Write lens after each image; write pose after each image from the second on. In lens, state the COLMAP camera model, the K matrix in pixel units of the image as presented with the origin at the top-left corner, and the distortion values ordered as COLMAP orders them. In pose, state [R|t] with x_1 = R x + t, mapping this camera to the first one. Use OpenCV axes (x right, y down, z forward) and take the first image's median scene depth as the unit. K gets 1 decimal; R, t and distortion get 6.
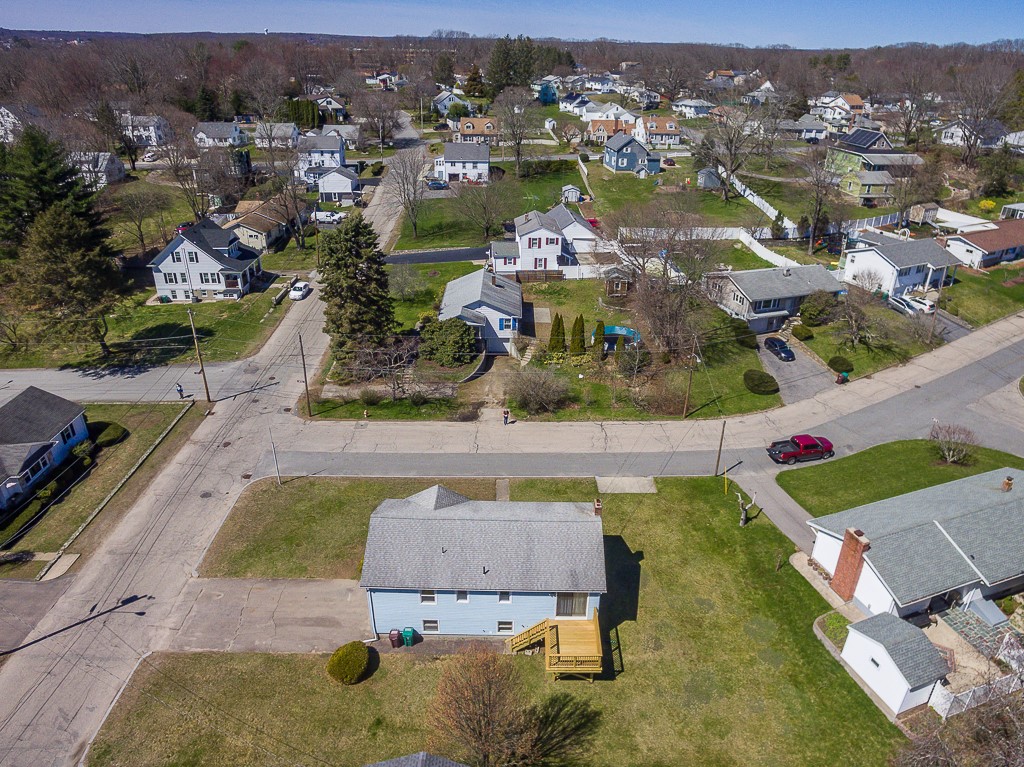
lens RADIAL K [[691.5, 0, 530.9], [0, 691.5, 381.6], [0, 0, 1]] dist [-0.123896, 0.090150]
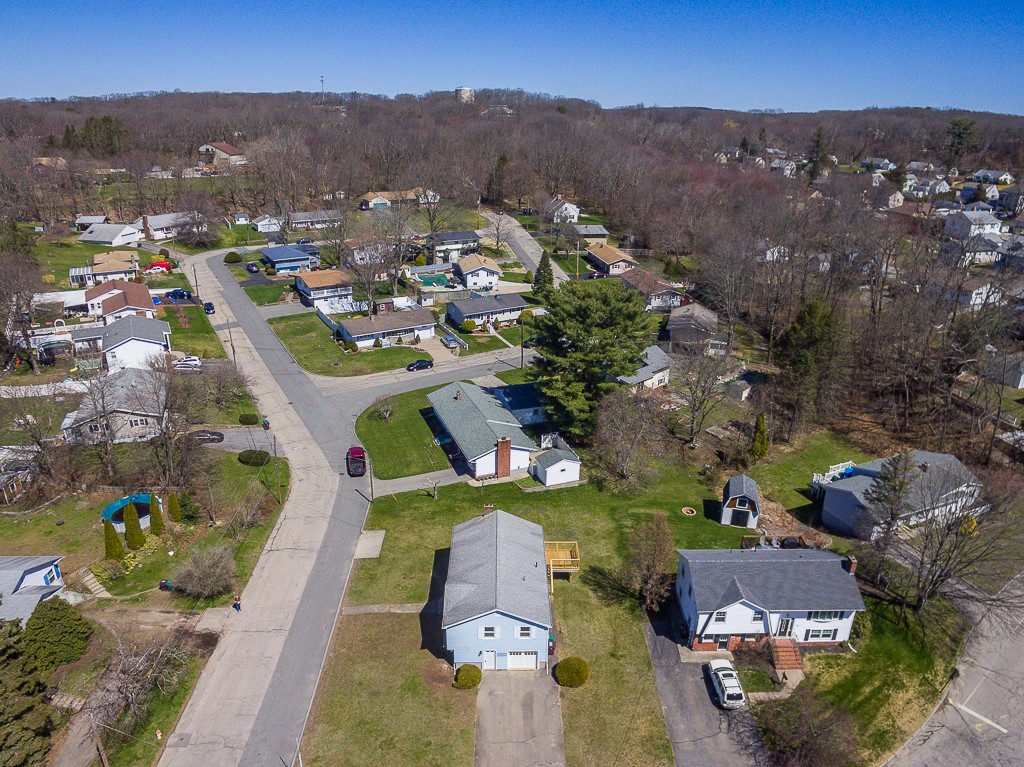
lens RADIAL K [[691.5, 0, 530.9], [0, 691.5, 381.6], [0, 0, 1]] dist [-0.123896, 0.090150]
pose [[-0.028902, -0.394439, 0.918467, -0.874703], [0.425841, 0.826439, 0.368318, -0.417715], [-0.904336, 0.401766, 0.144083, 0.428357]]
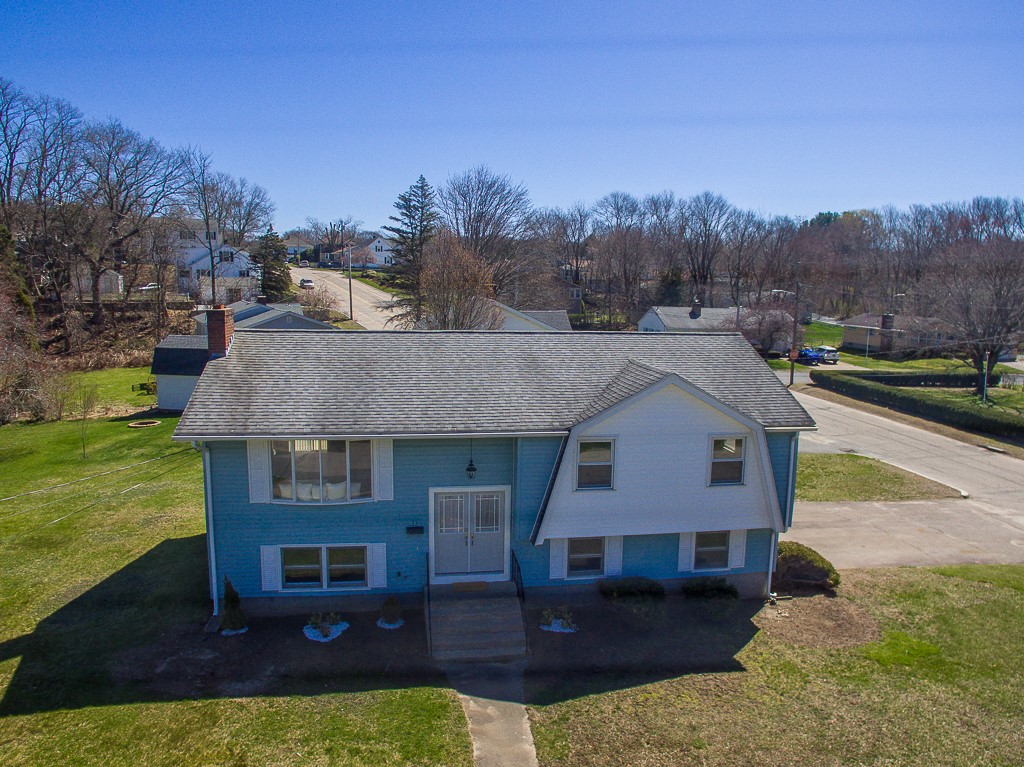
lens RADIAL K [[709.6, 0, 531.4], [0, 709.6, 381.6], [0, 0, 1]] dist [-0.121795, 0.086951]
pose [[-0.986864, -0.023369, -0.159854, -0.011323], [-0.109501, 0.824267, 0.555512, -0.021075], [0.118781, 0.565719, -0.815998, 1.000533]]
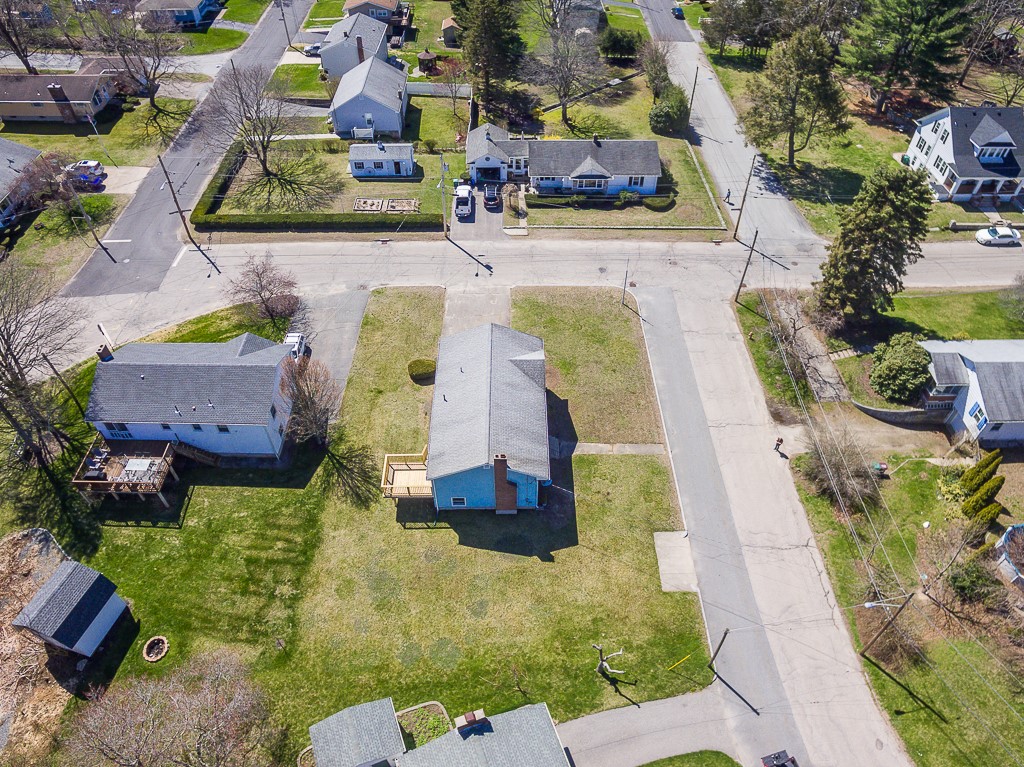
lens RADIAL K [[691.5, 0, 530.9], [0, 691.5, 381.6], [0, 0, 1]] dist [-0.123896, 0.090150]
pose [[0.013637, 0.708626, -0.705453, 0.567014], [-0.463819, 0.629507, 0.623372, -0.431116], [0.885825, 0.318701, 0.337258, 0.469707]]
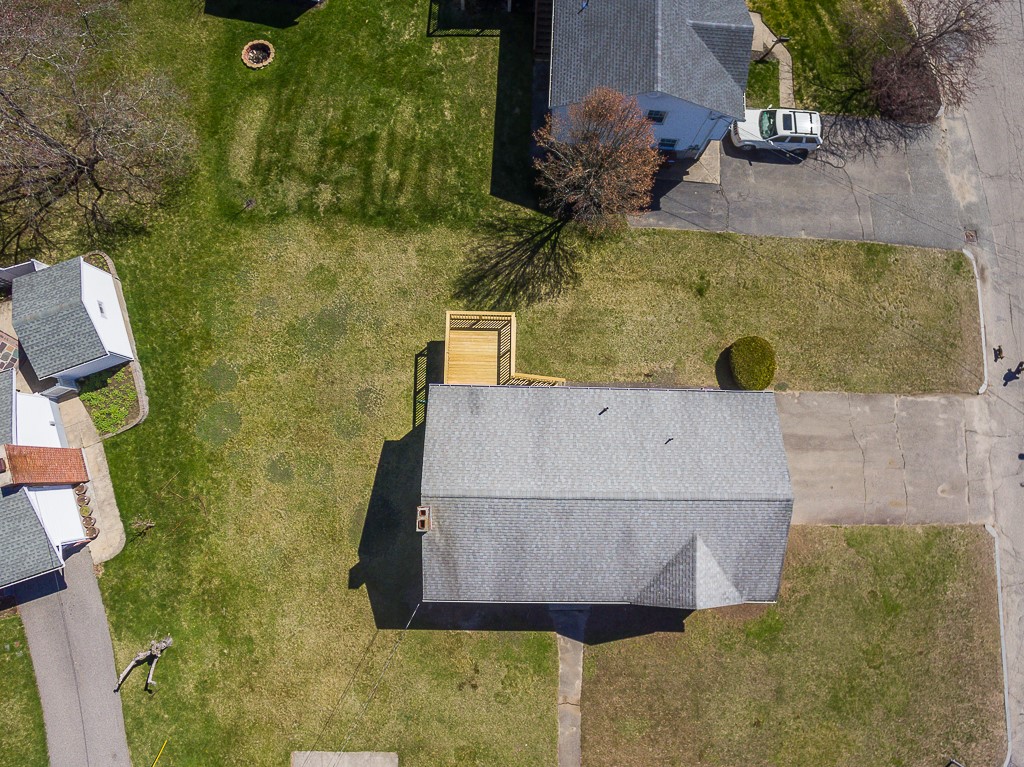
lens RADIAL K [[691.5, 0, 530.9], [0, 691.5, 381.6], [0, 0, 1]] dist [-0.123896, 0.090150]
pose [[-0.997279, -0.034894, -0.064935, 0.035492], [-0.049549, -0.334899, 0.940950, -0.243401], [-0.054580, 0.941608, 0.332259, 0.507295]]
